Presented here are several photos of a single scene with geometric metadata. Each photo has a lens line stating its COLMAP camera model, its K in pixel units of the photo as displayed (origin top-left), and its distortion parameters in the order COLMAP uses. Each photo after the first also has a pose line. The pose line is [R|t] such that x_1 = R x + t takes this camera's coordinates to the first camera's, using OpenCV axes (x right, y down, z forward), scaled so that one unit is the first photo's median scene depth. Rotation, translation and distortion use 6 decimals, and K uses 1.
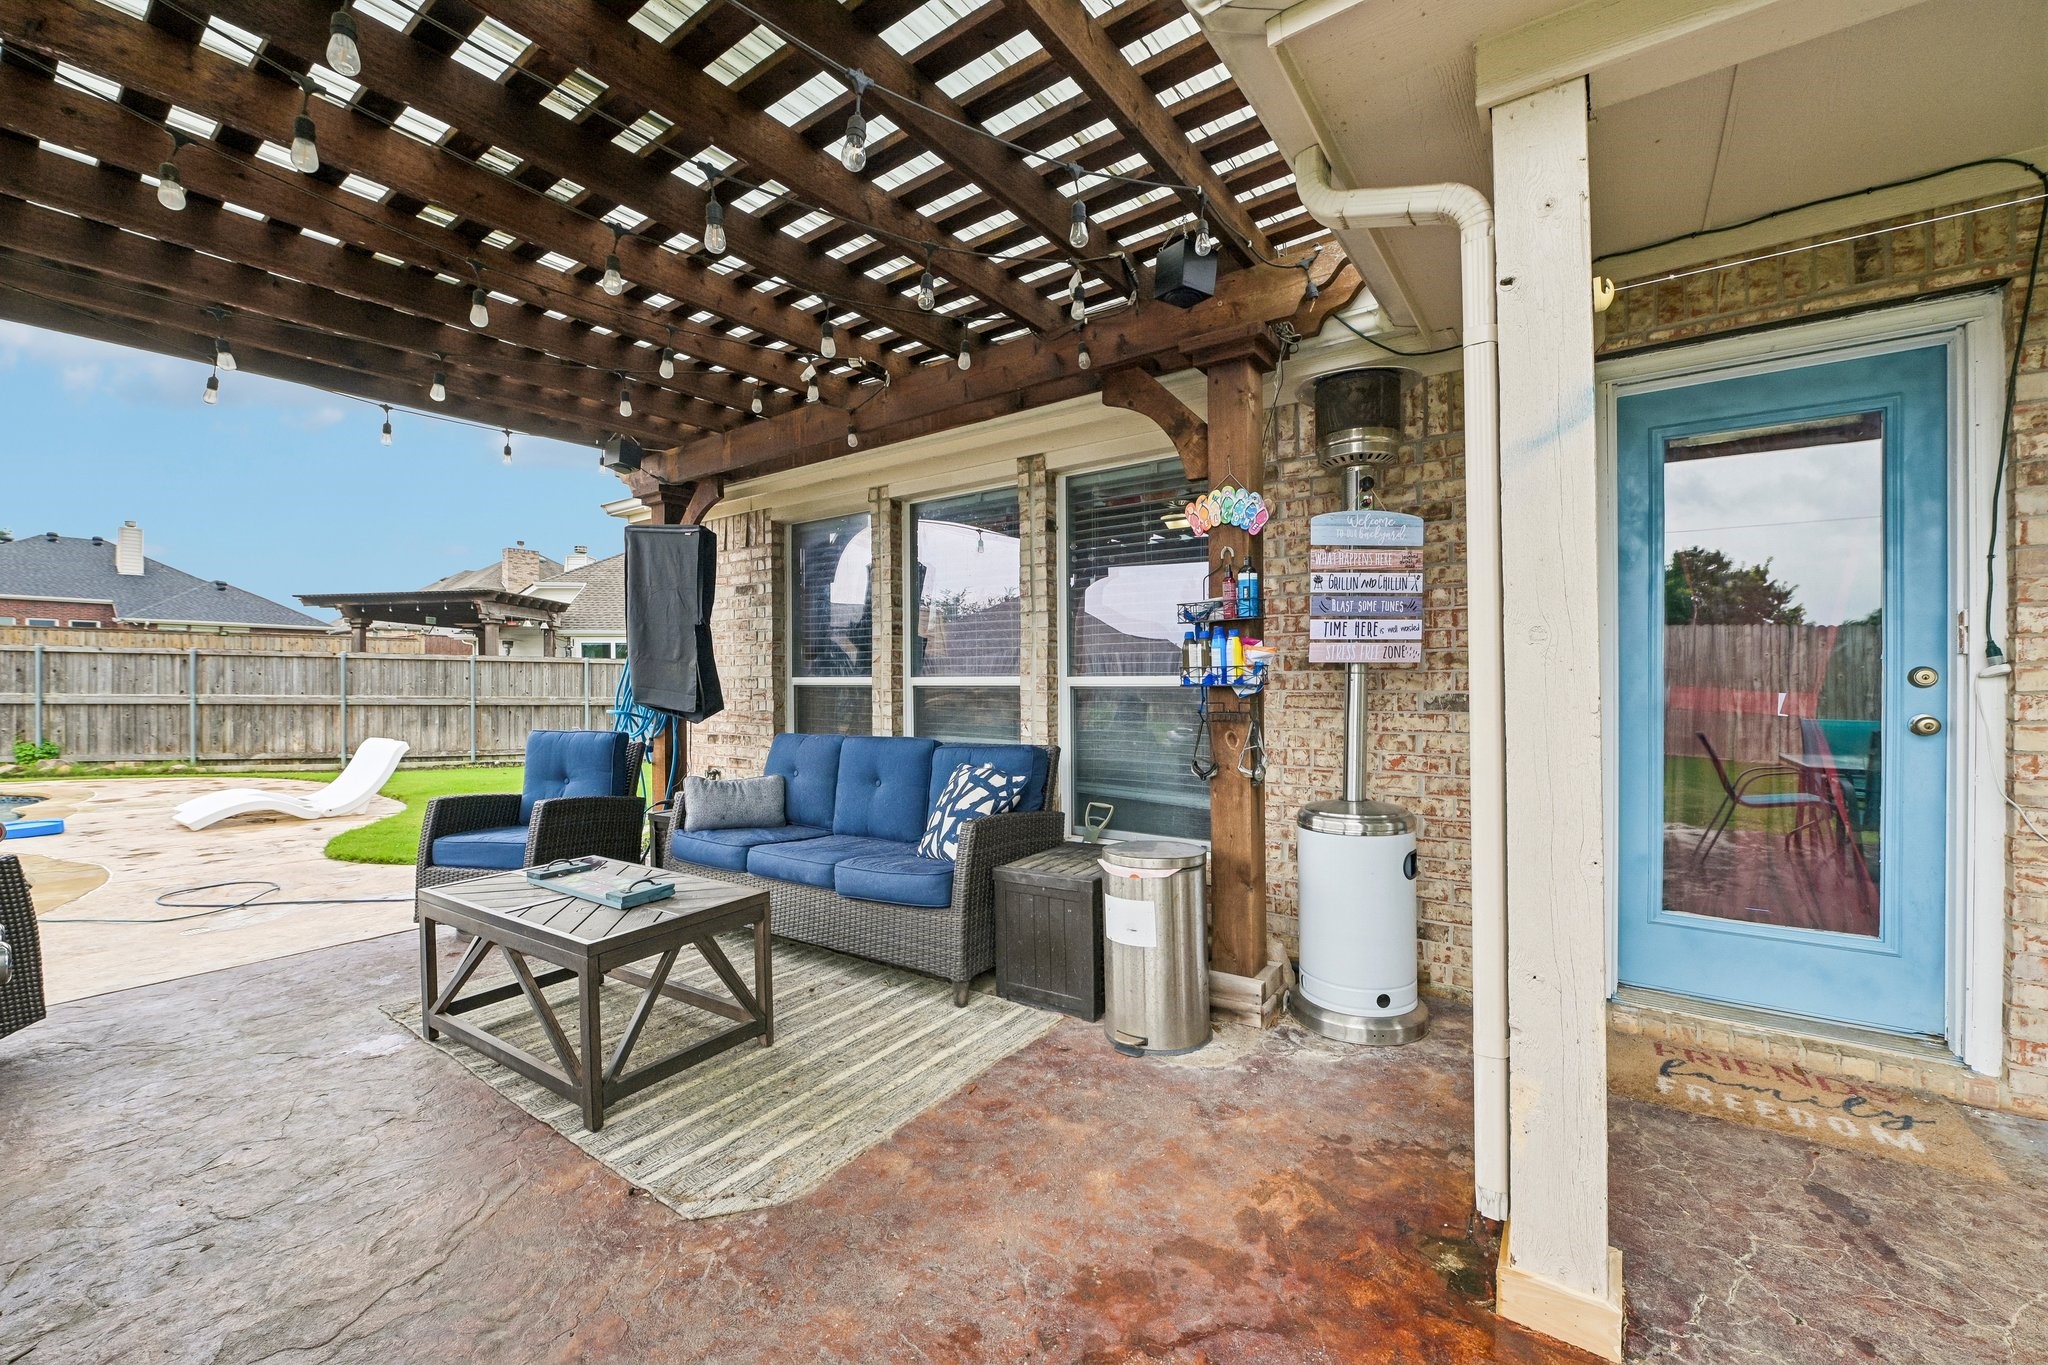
lens RADIAL K [[808.6, 0, 1029.0], [0, 808.6, 679.7], [0, 0, 1]] dist [-0.009322, -0.000009]
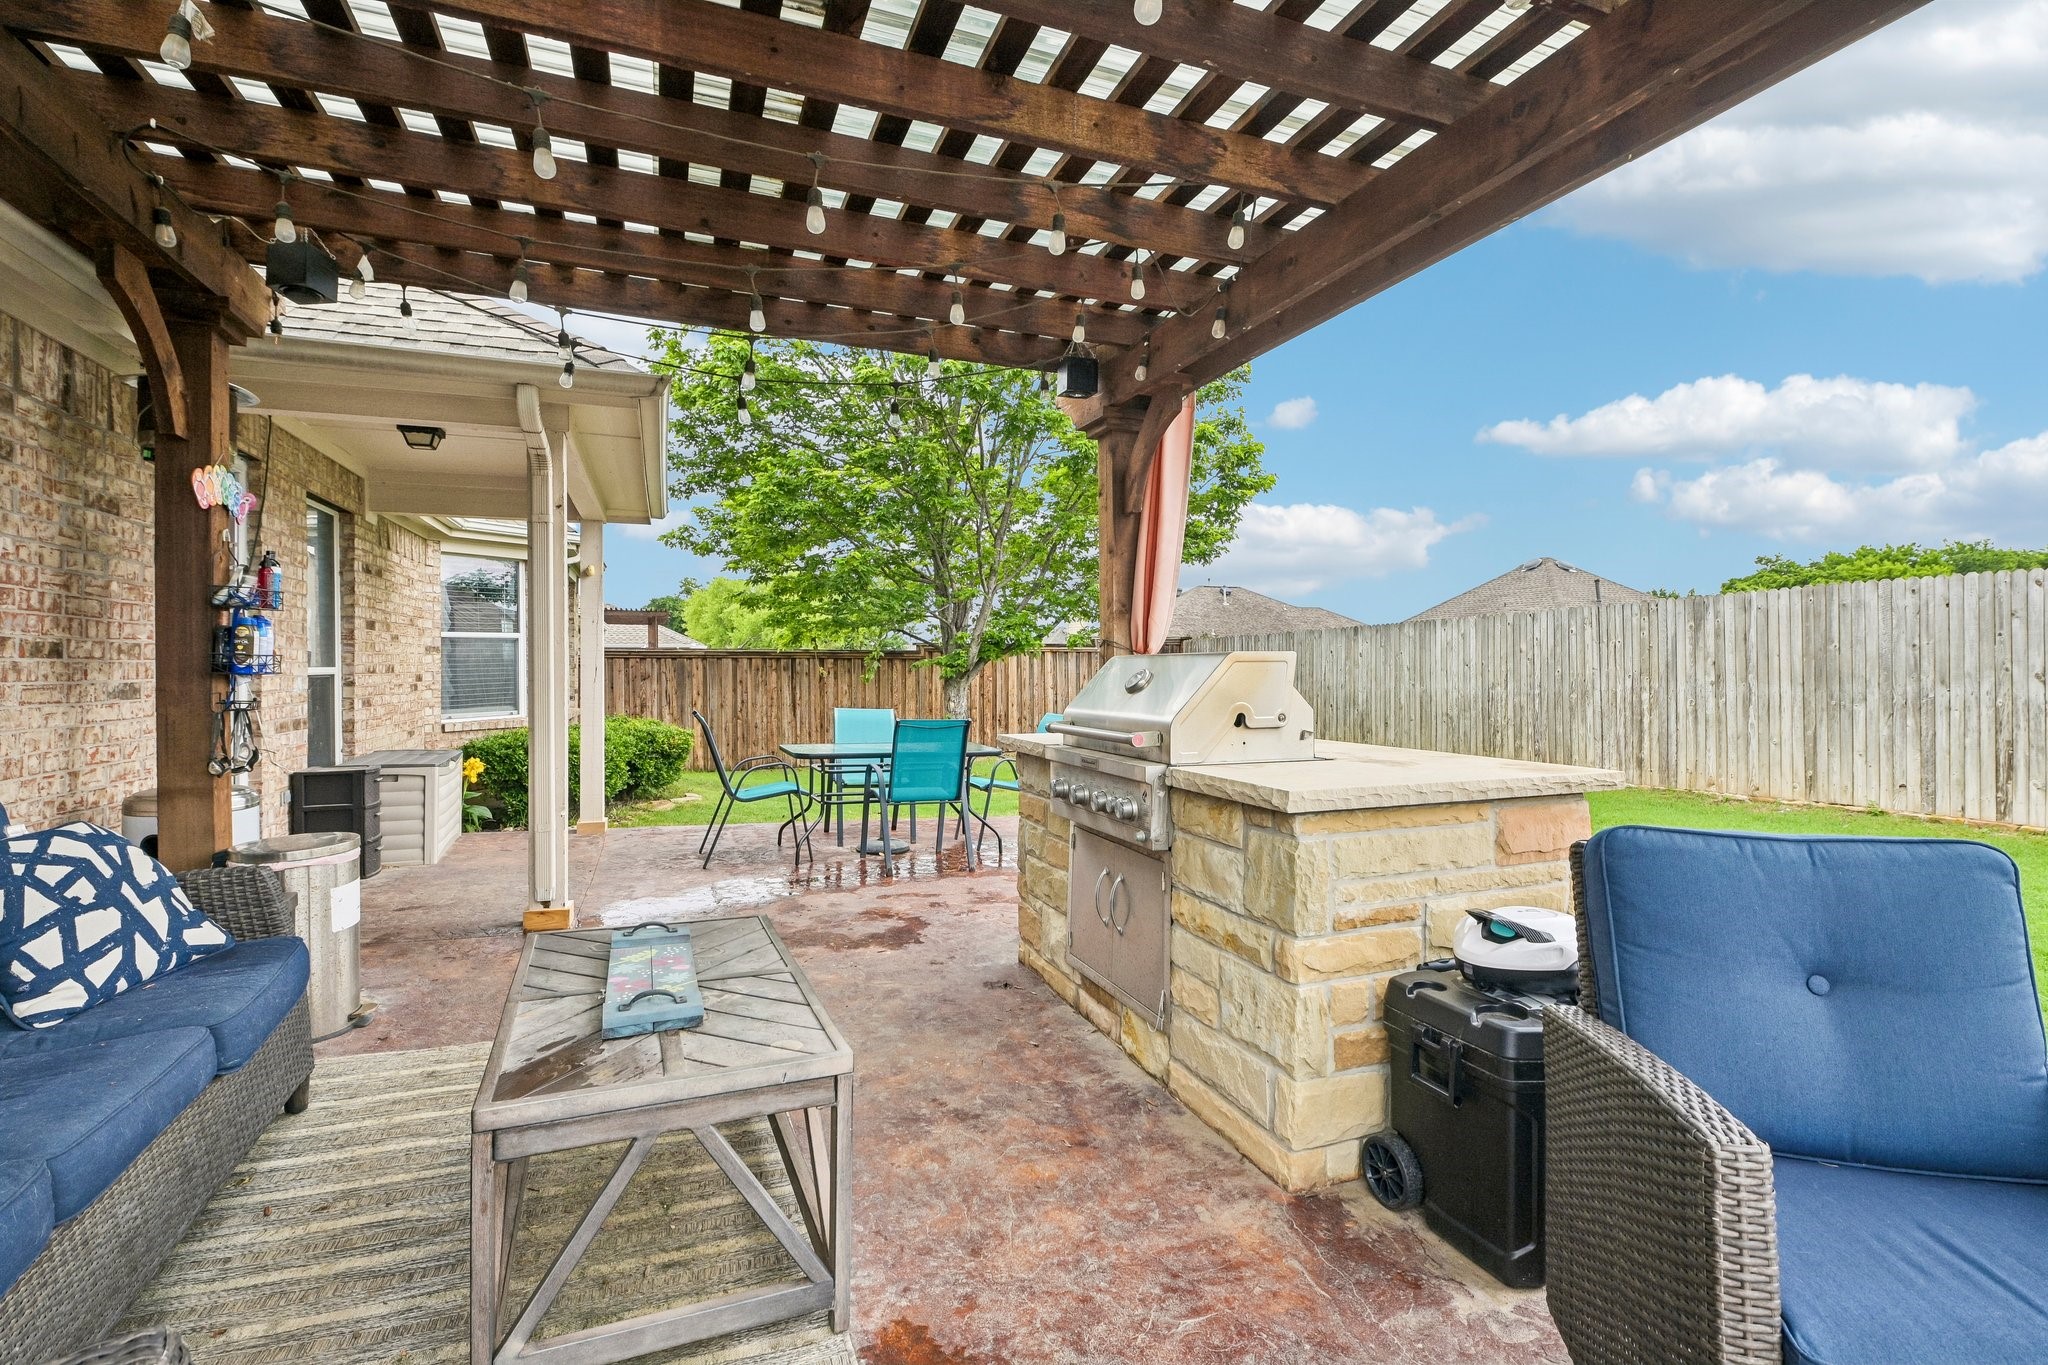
lens RADIAL K [[938.3, 0, 1027.3], [0, 938.3, 680.8], [0, 0, 1]] dist [0.001946, 0.000224]
pose [[-0.834140, -0.001876, 0.551549, -1.008443], [0.004127, 0.999945, 0.009643, 0.006719], [-0.551537, 0.010320, -0.834087, 1.221784]]
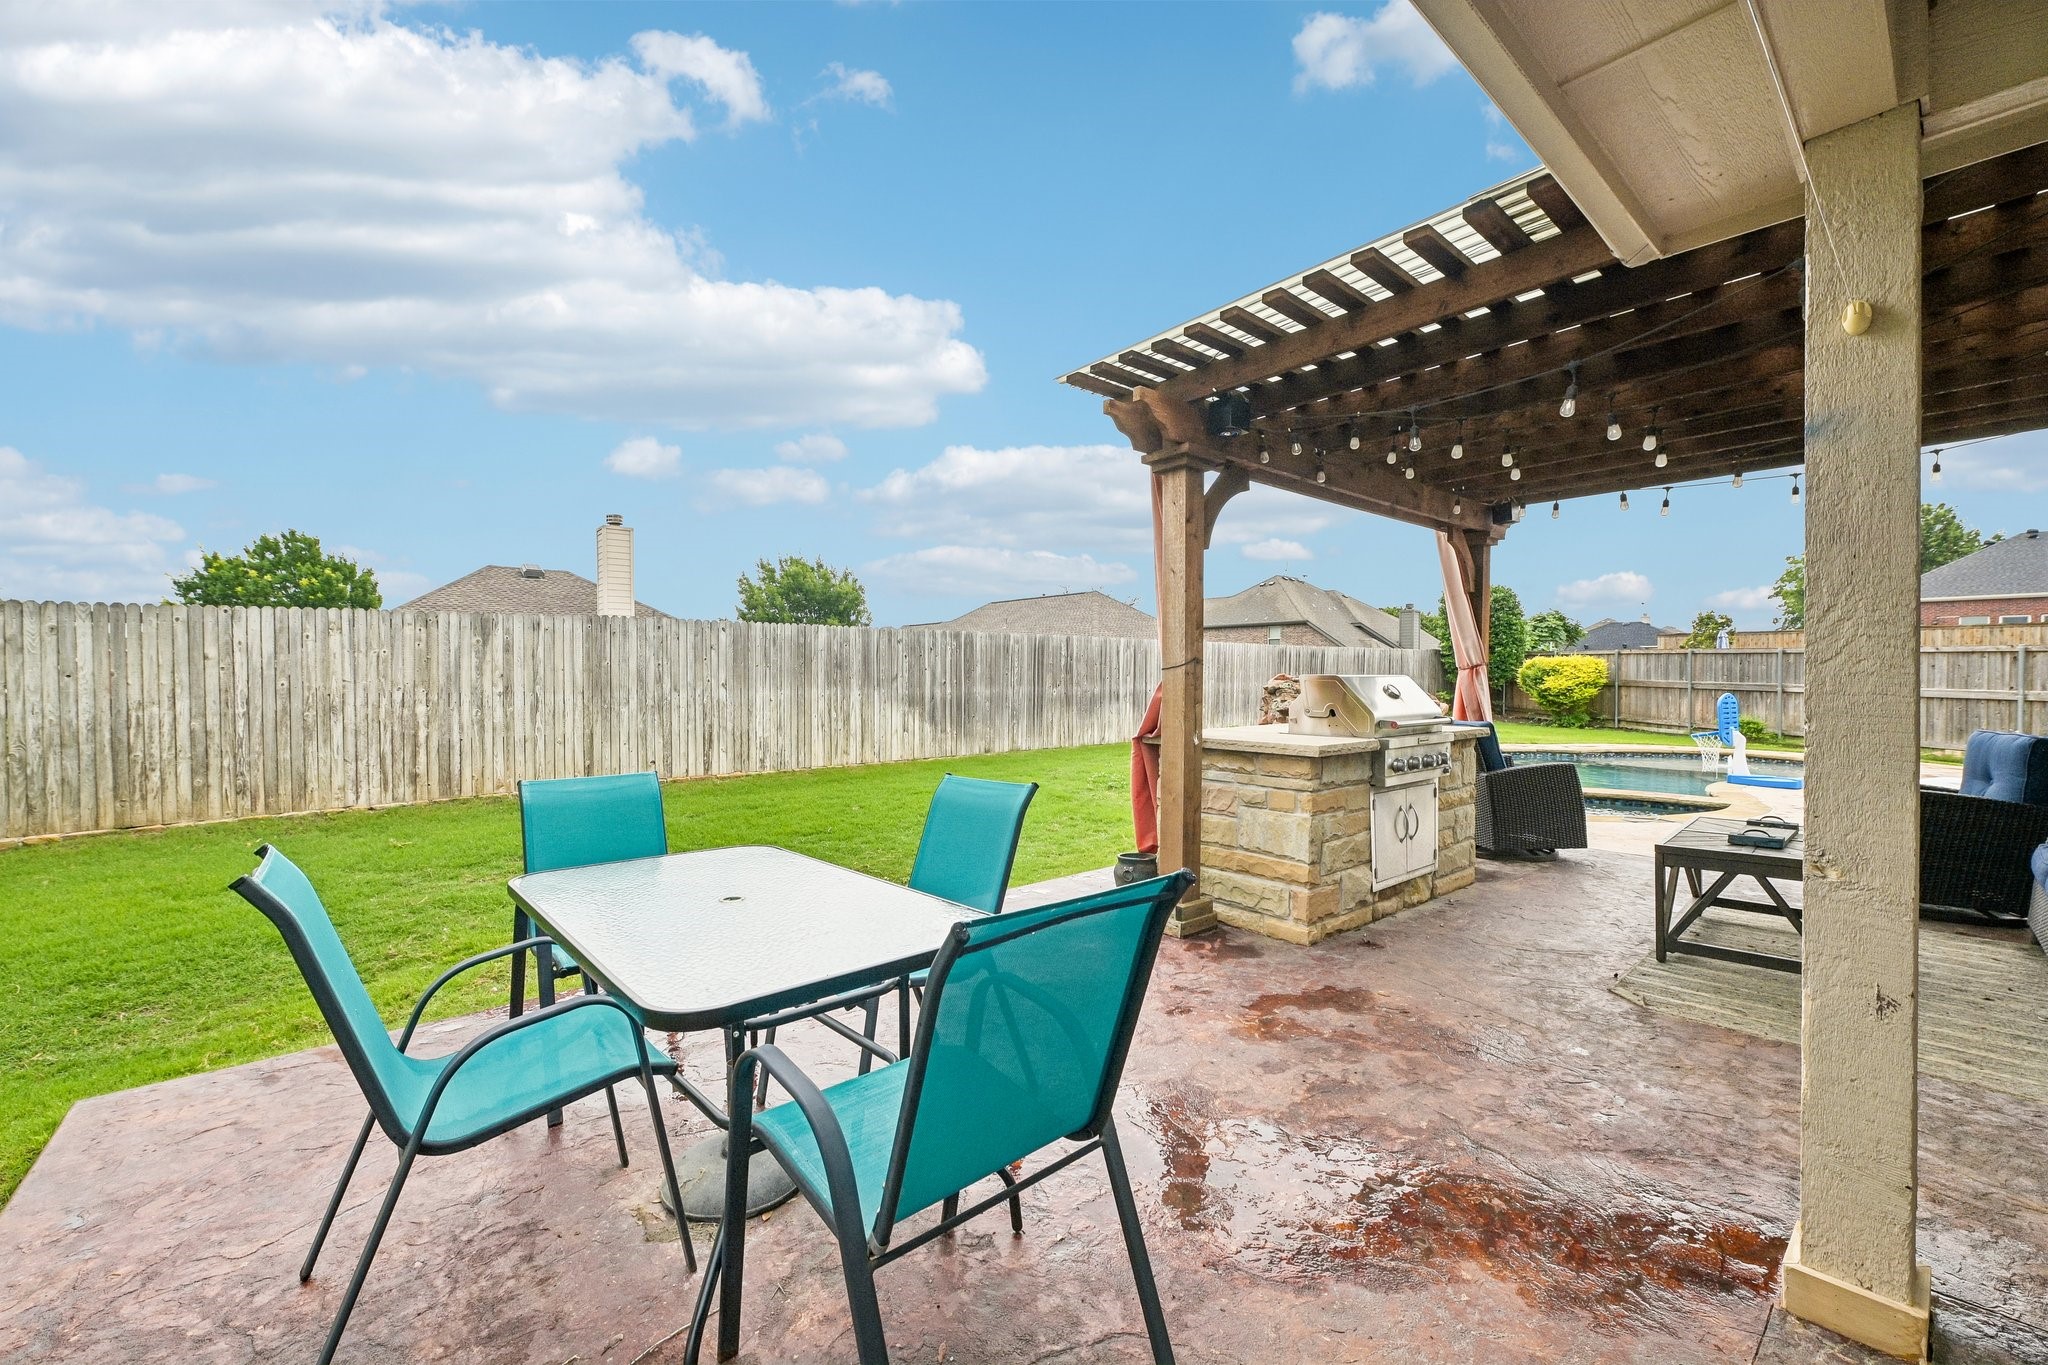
lens RADIAL K [[808.6, 0, 1032.1], [0, 808.6, 675.9], [0, 0, 1]] dist [-0.009322, -0.000009]
pose [[-0.244770, 0.002527, -0.969578, 0.900985], [0.000735, 0.999997, 0.002420, -0.013863], [0.969581, -0.000120, -0.244771, 0.113130]]
